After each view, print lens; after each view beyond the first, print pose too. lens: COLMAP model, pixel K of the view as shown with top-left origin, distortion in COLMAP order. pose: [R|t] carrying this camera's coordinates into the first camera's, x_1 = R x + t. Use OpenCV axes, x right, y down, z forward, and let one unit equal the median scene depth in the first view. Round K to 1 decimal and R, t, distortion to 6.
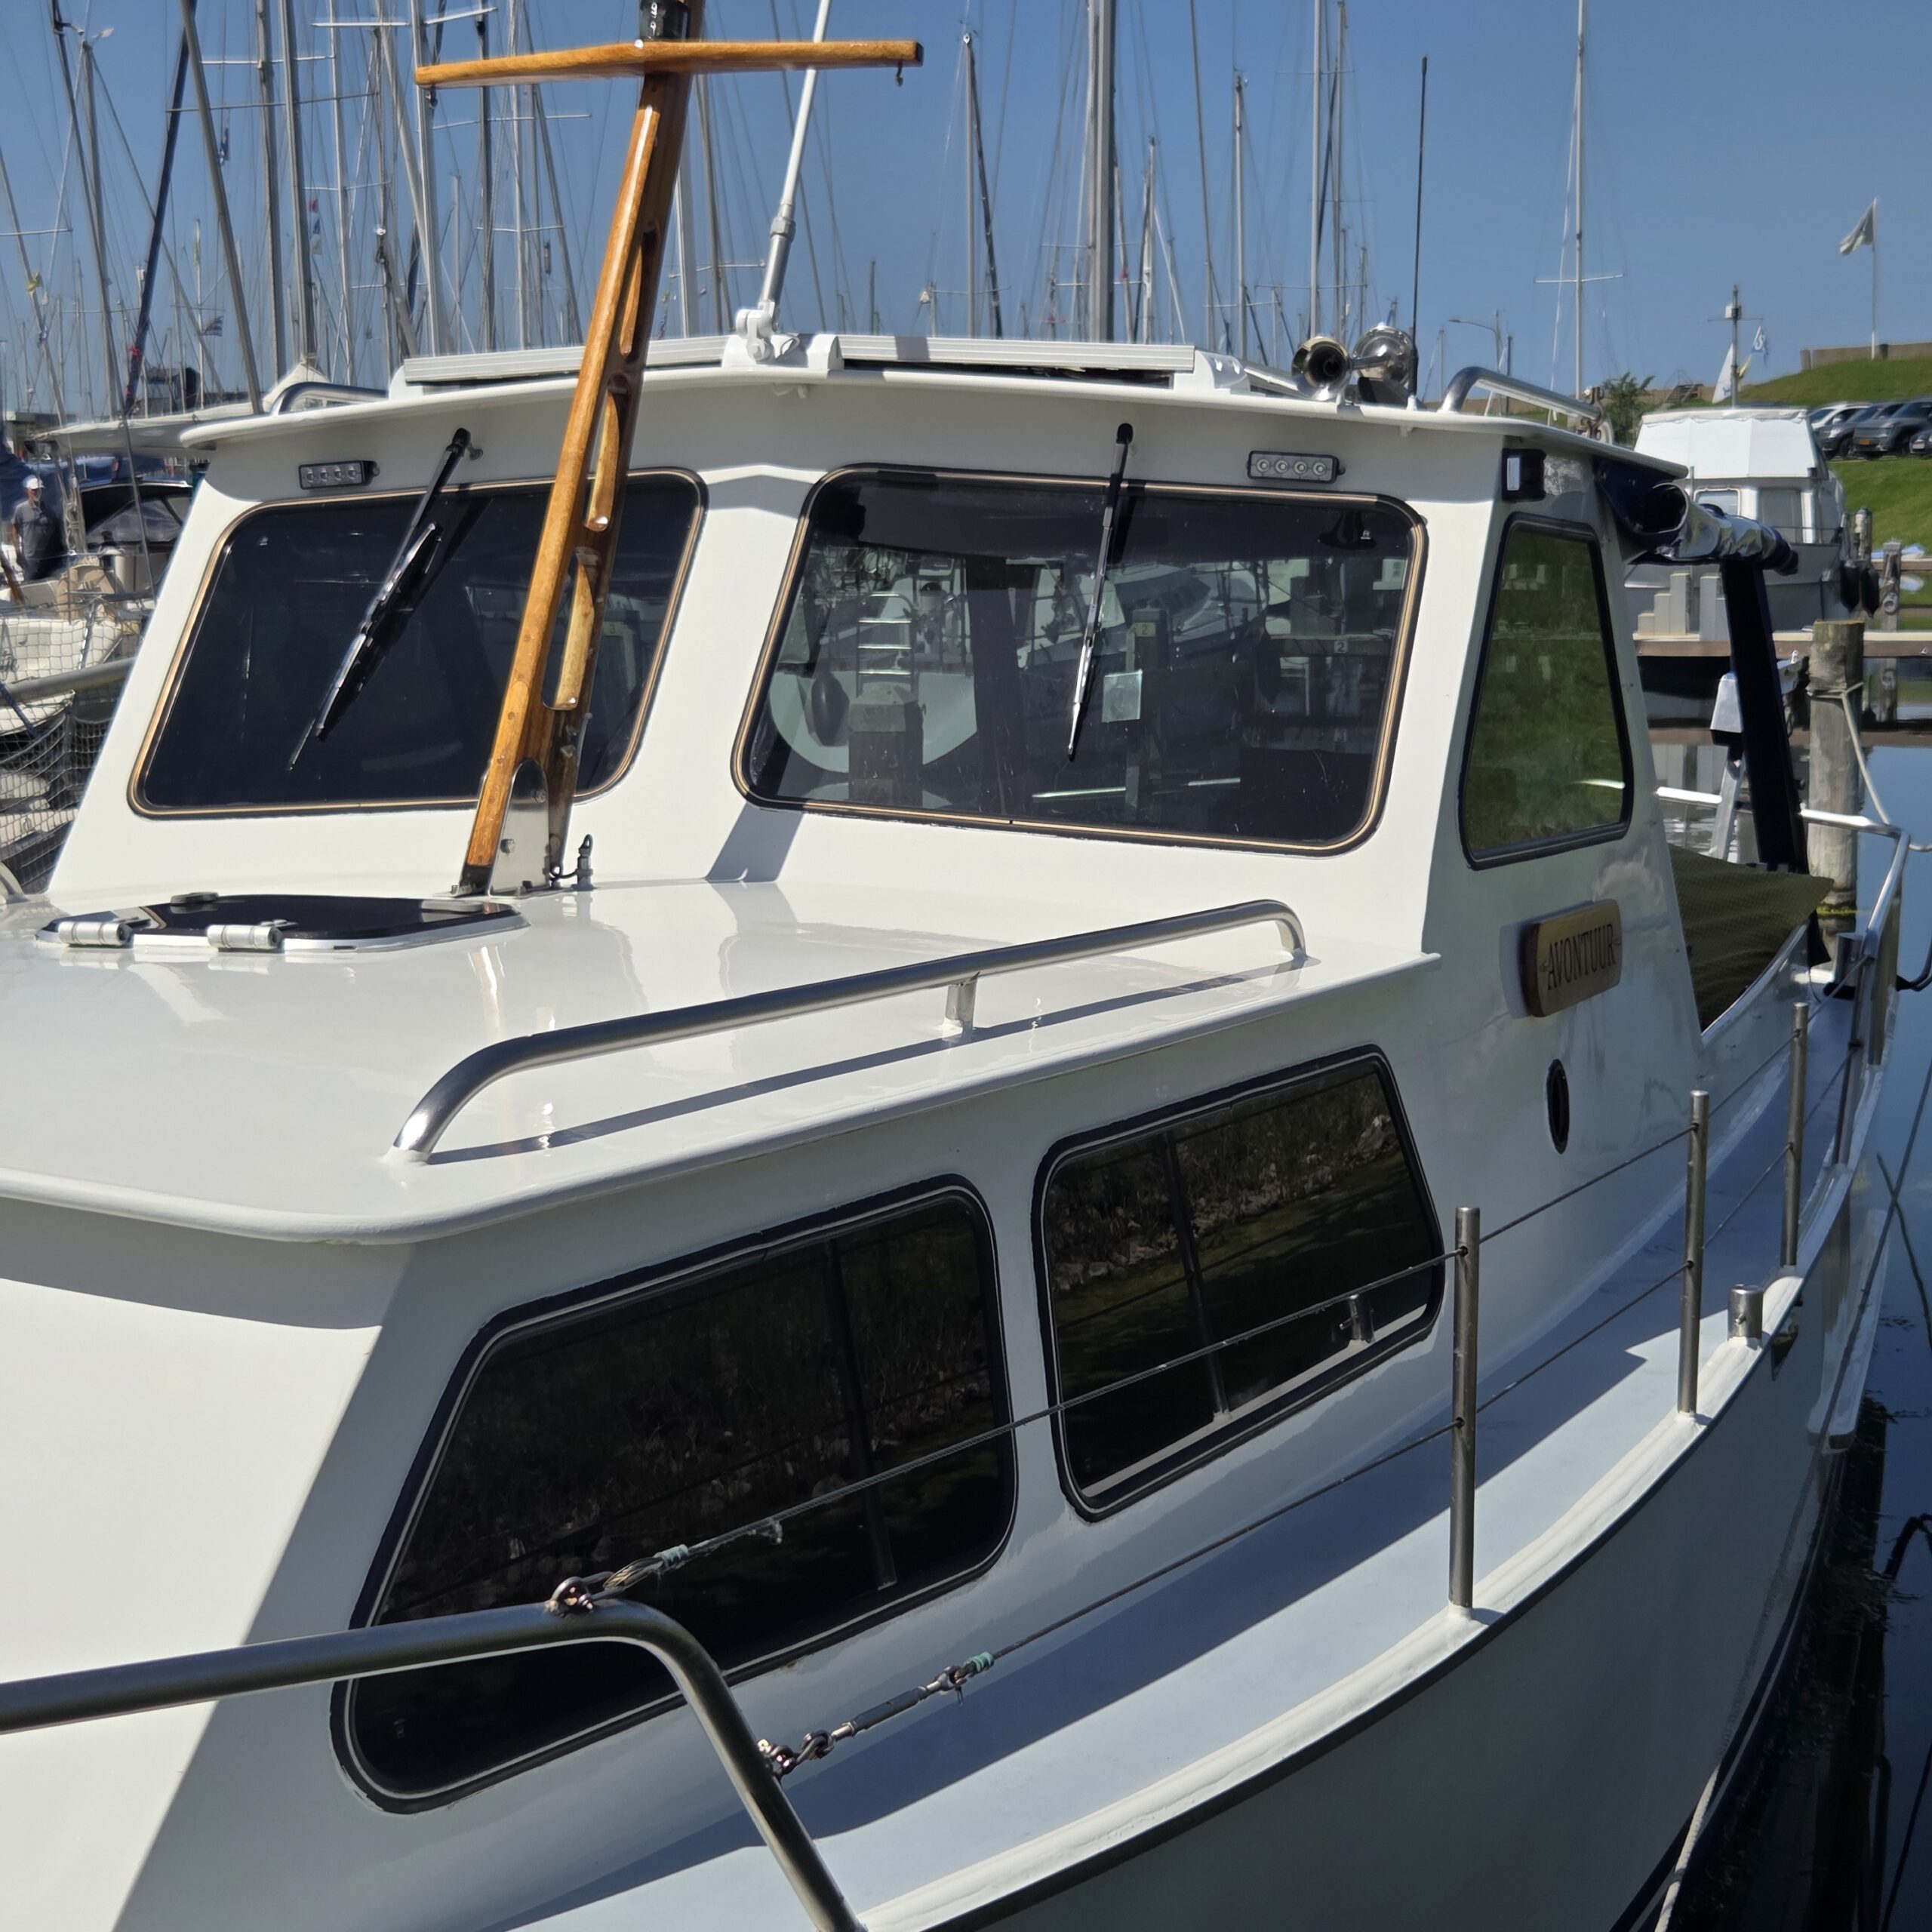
lens RADIAL K [[3444.6, 0, 975.8], [0, 3444.6, 966.2], [0, 0, 1]] dist [0.067723, 0.000000]
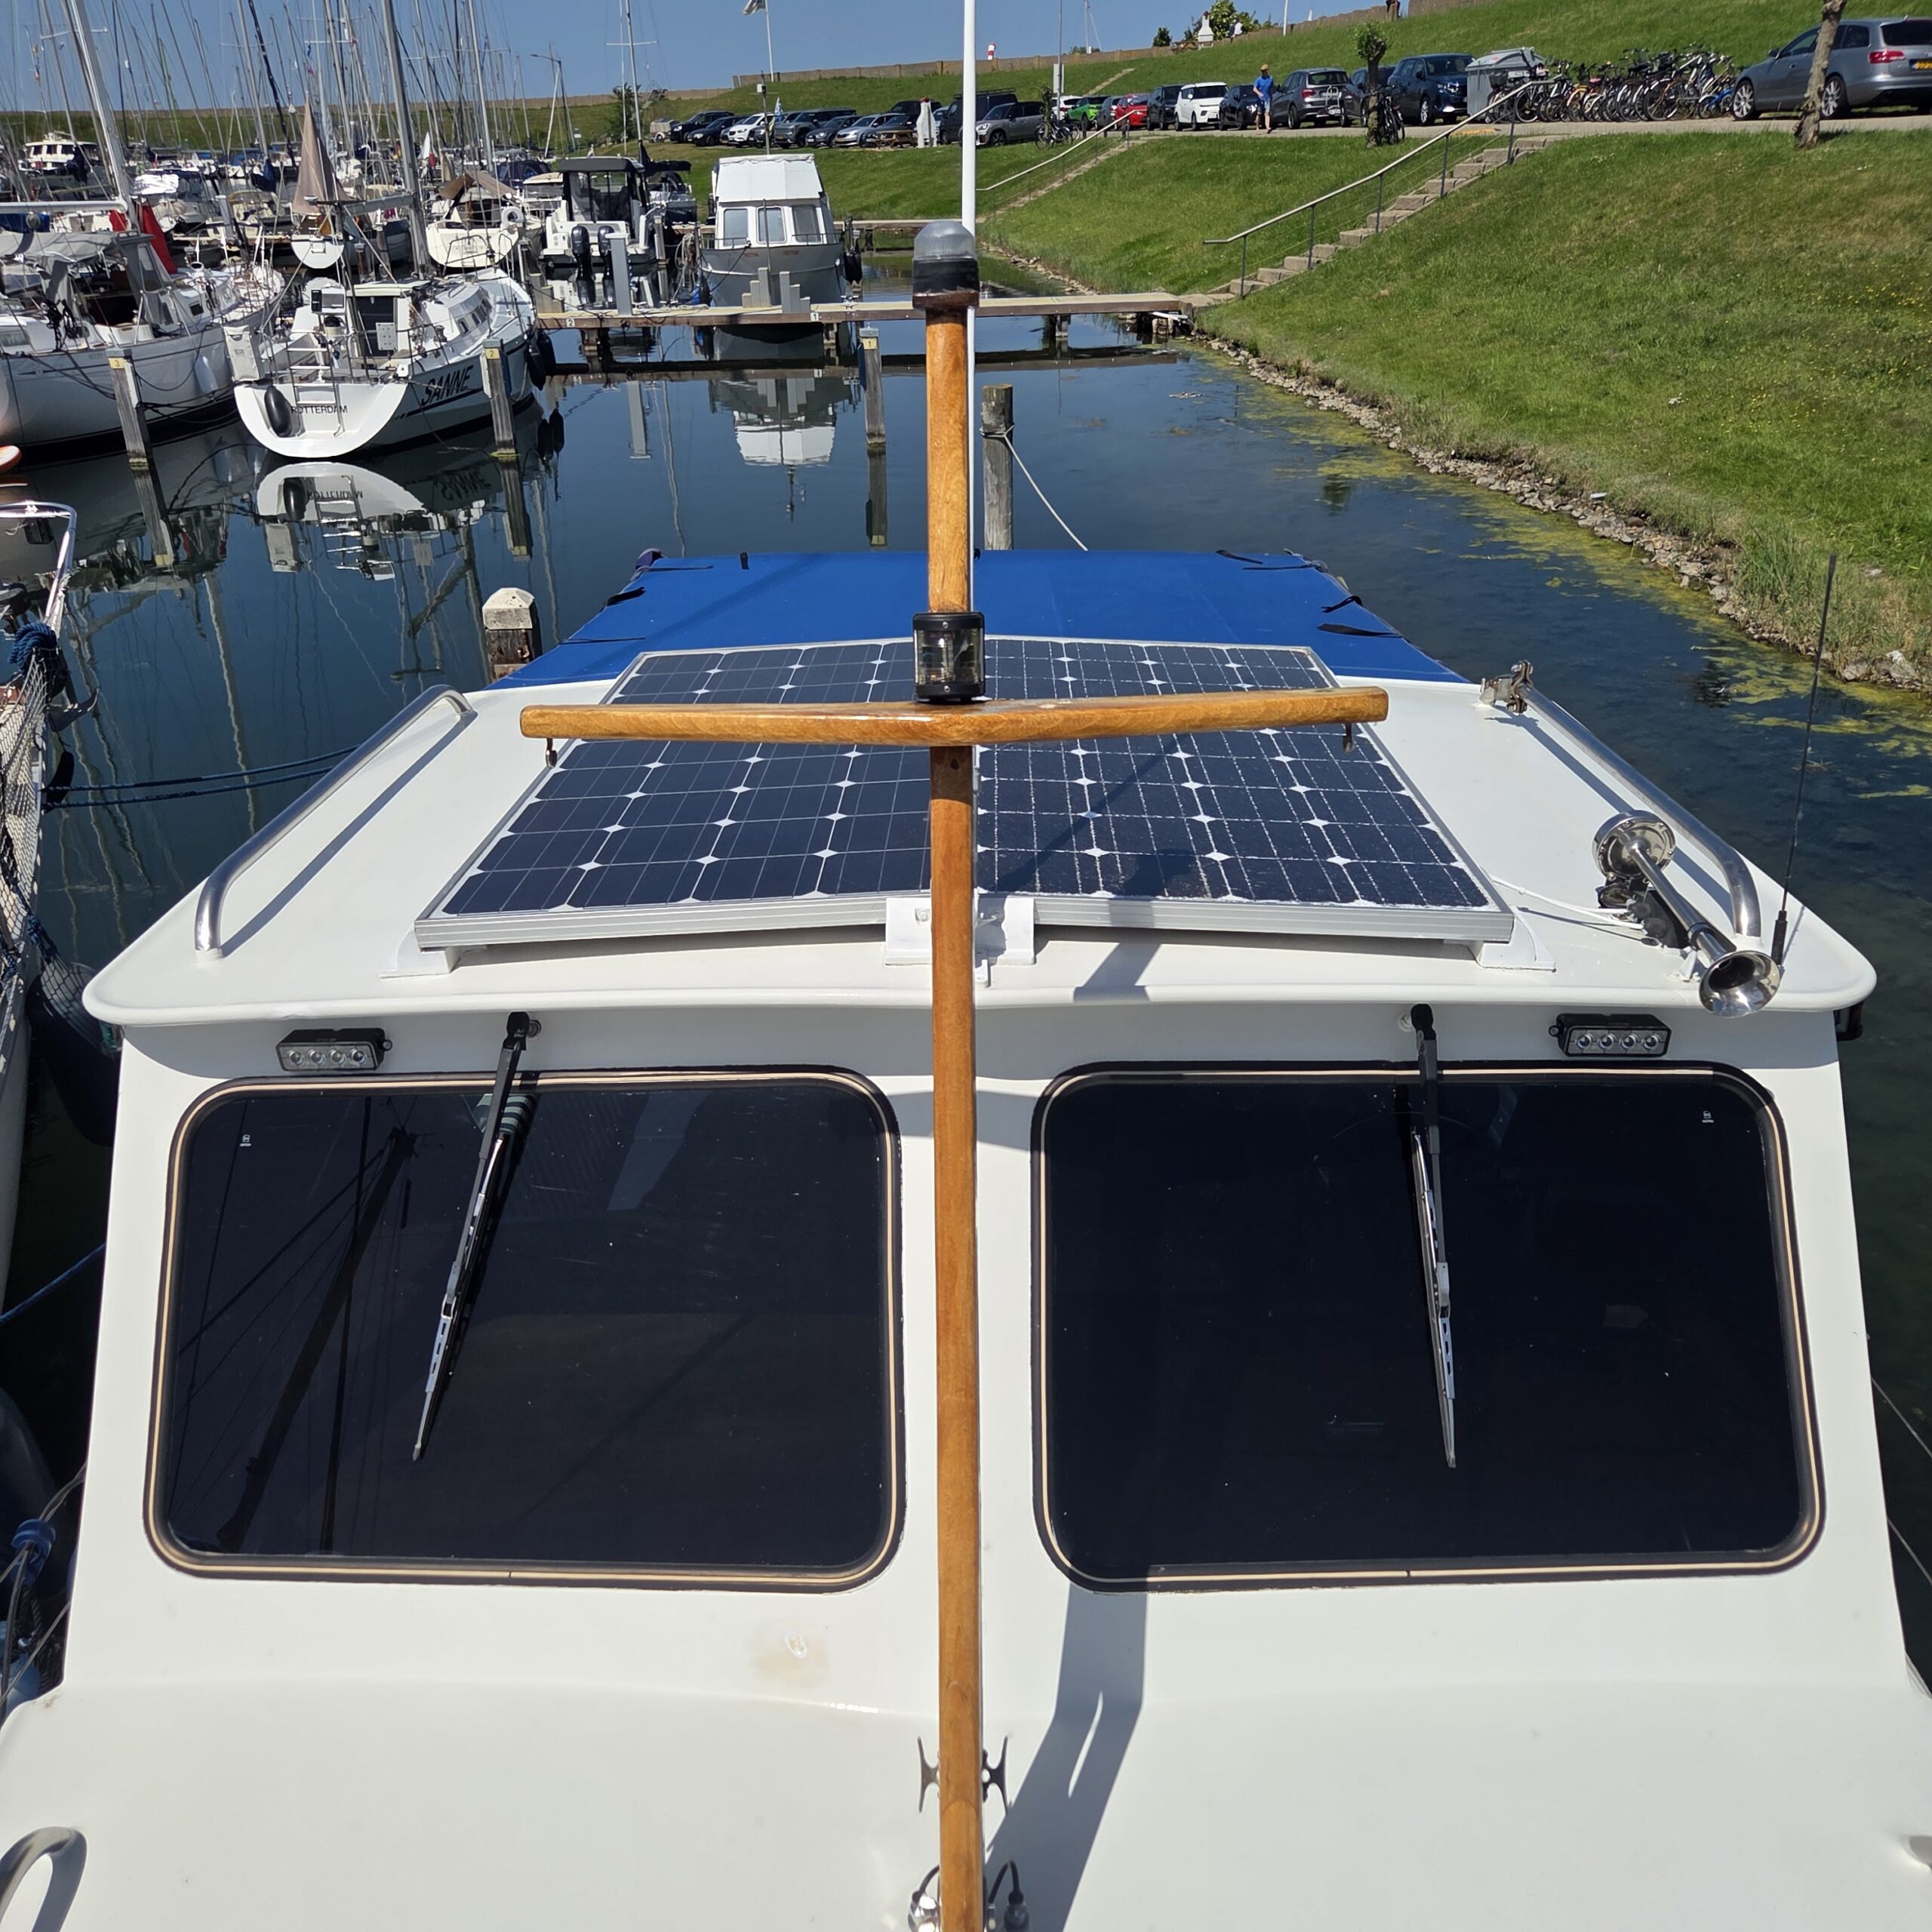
lens RADIAL K [[1697.5, 0, 947.3], [0, 1697.5, 981.5], [0, 0, 1]] dist [0.050022, -0.040391]
pose [[0.938475, -0.170417, 0.300370, -0.180712], [0.068799, 0.944589, 0.320963, -0.293778], [-0.338424, -0.280551, 0.898198, 0.656974]]
